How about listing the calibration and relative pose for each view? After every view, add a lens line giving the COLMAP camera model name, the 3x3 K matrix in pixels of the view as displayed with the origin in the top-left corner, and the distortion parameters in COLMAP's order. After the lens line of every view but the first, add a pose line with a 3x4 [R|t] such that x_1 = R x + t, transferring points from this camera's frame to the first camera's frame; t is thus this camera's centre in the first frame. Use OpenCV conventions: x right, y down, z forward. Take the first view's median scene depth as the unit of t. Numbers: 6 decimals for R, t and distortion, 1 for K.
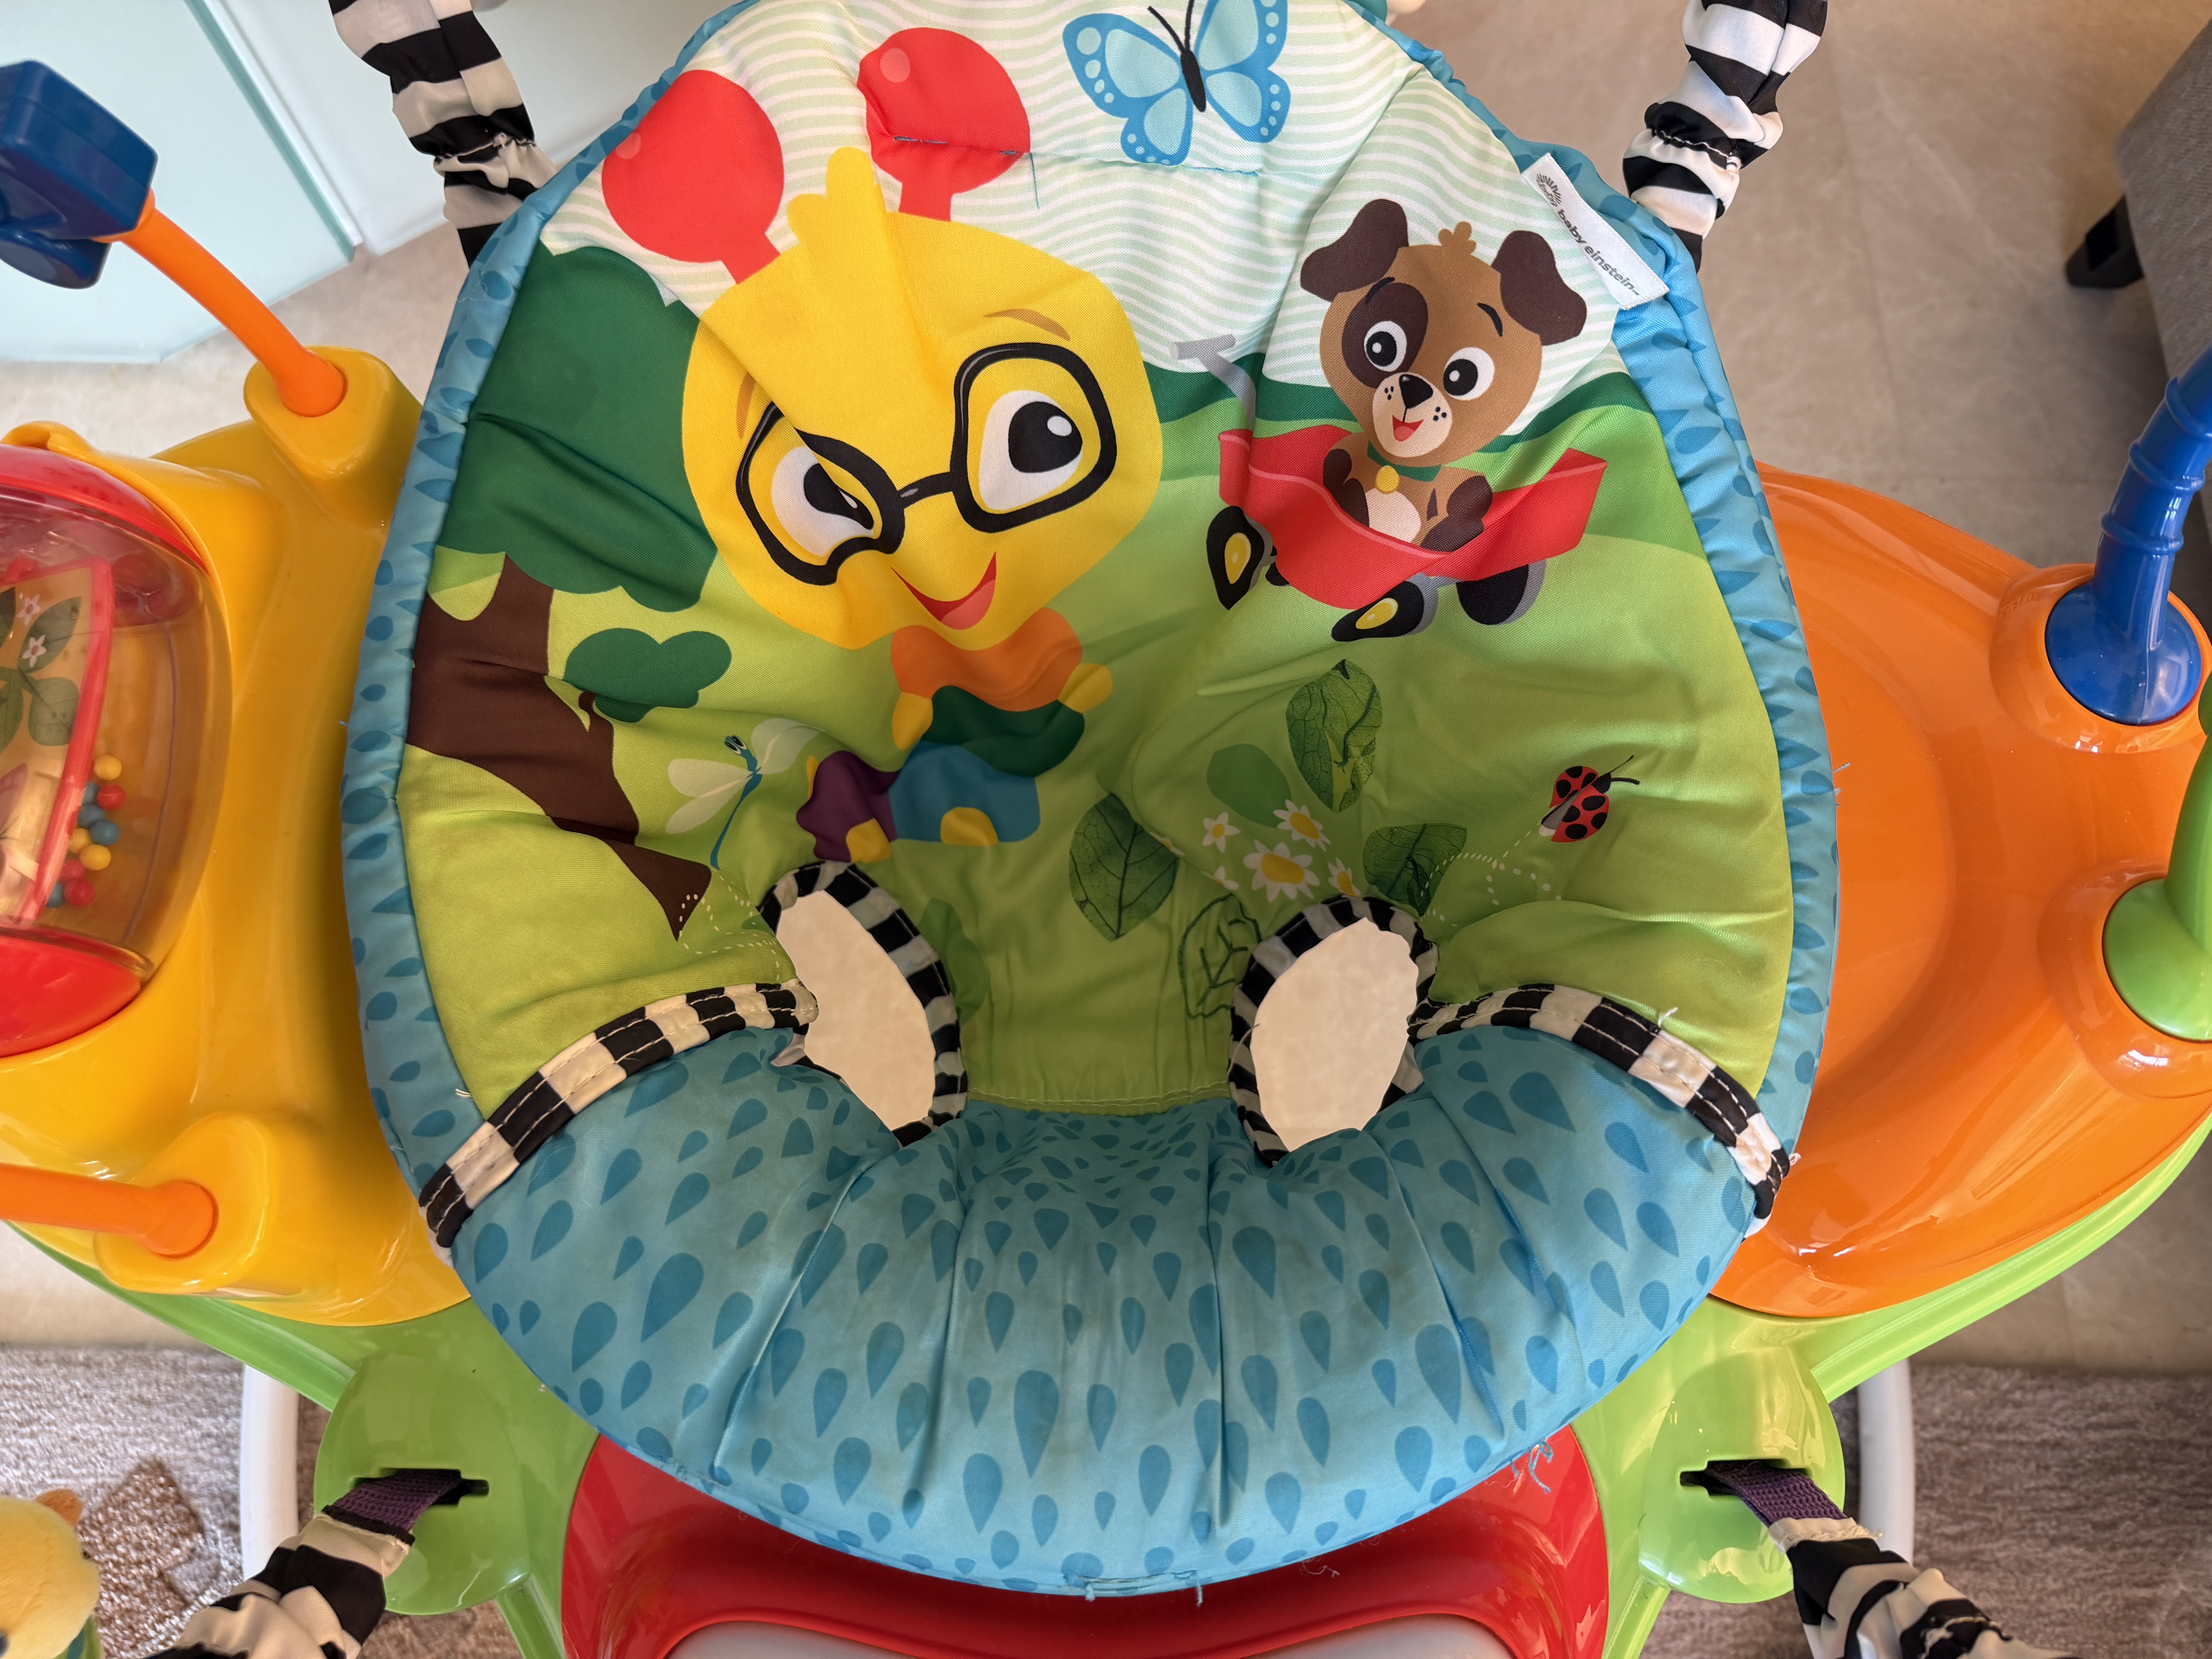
lens RADIAL K [[1607.7, 0, 1105.2], [0, 1607.7, 828.0], [0, 0, 1]] dist [-0.045507, 0.014511]
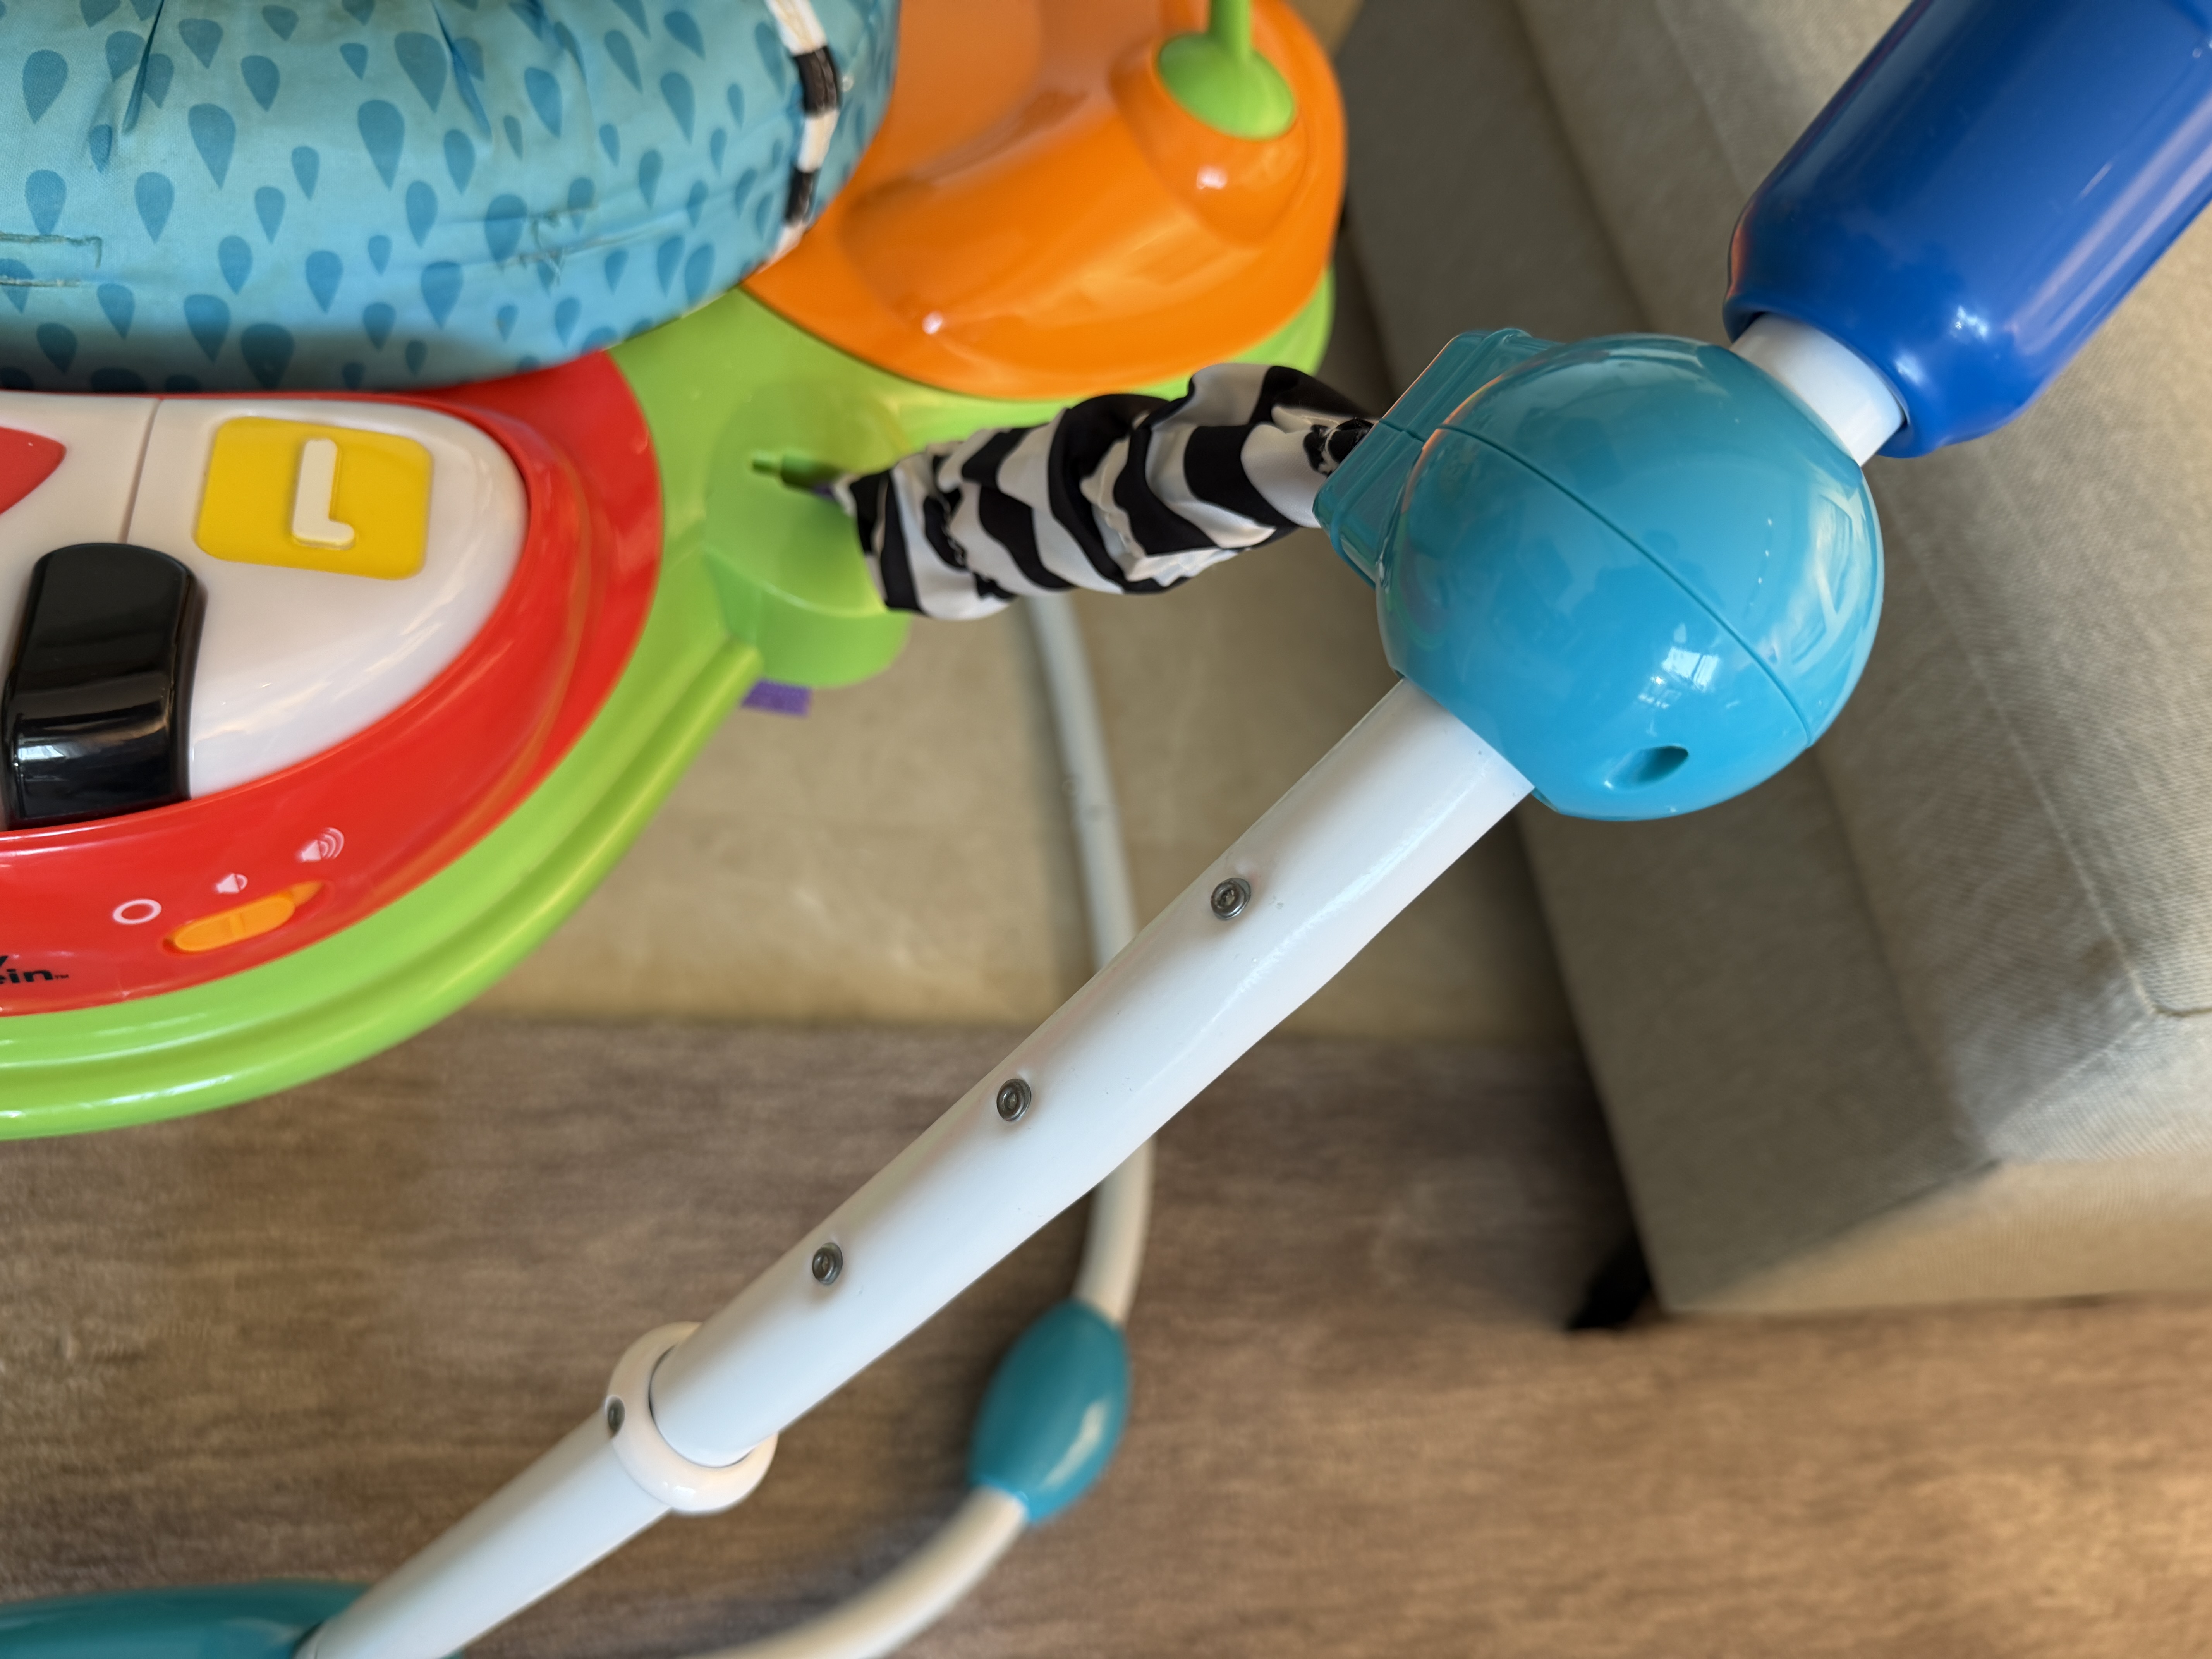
lens RADIAL K [[1607.7, 0, 1111.7], [0, 1607.7, 831.8], [0, 0, 1]] dist [-0.045507, 0.014511]
pose [[0.935803, 0.043722, 0.349801, 0.284396], [0.007346, 0.989645, -0.143351, 0.915155], [-0.352447, 0.136718, 0.925791, 0.078248]]
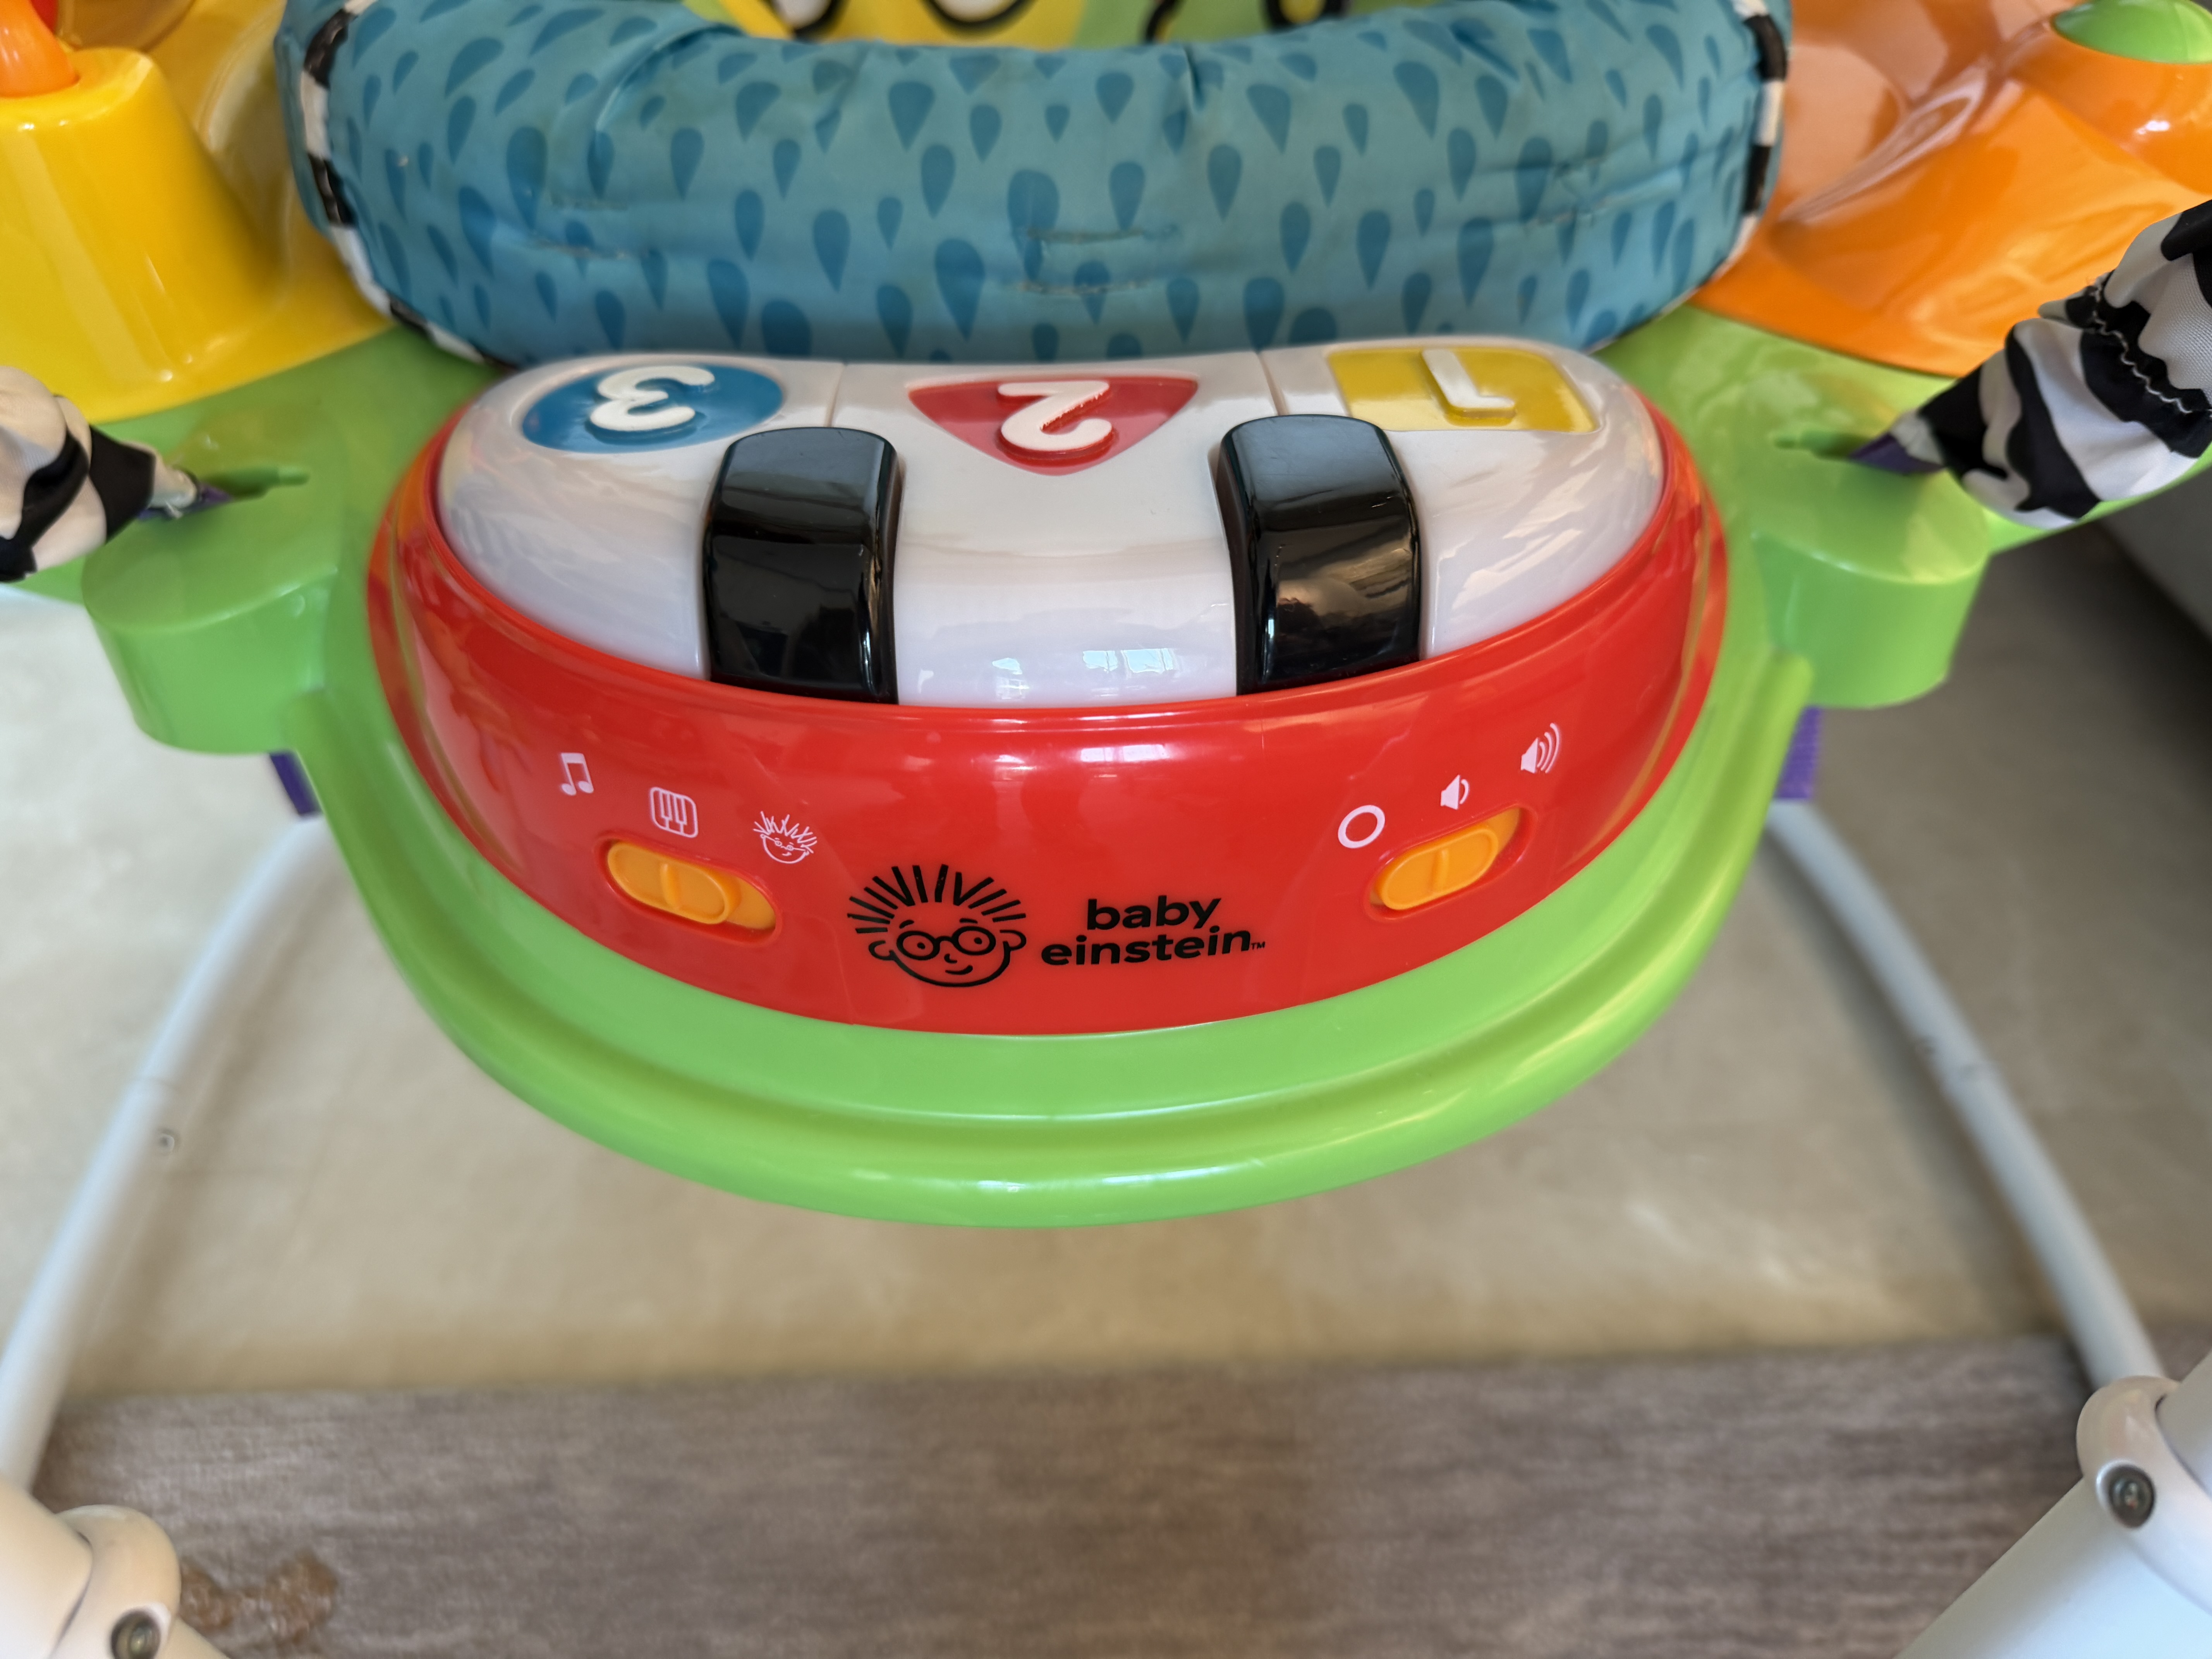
lens RADIAL K [[1607.7, 0, 1110.6], [0, 1607.7, 835.0], [0, 0, 1]] dist [-0.045507, 0.014511]
pose [[0.998719, -0.048181, 0.015444, -0.002883], [0.049963, 0.891035, -0.451177, 1.124308], [0.007977, 0.451371, 0.892301, 0.417002]]
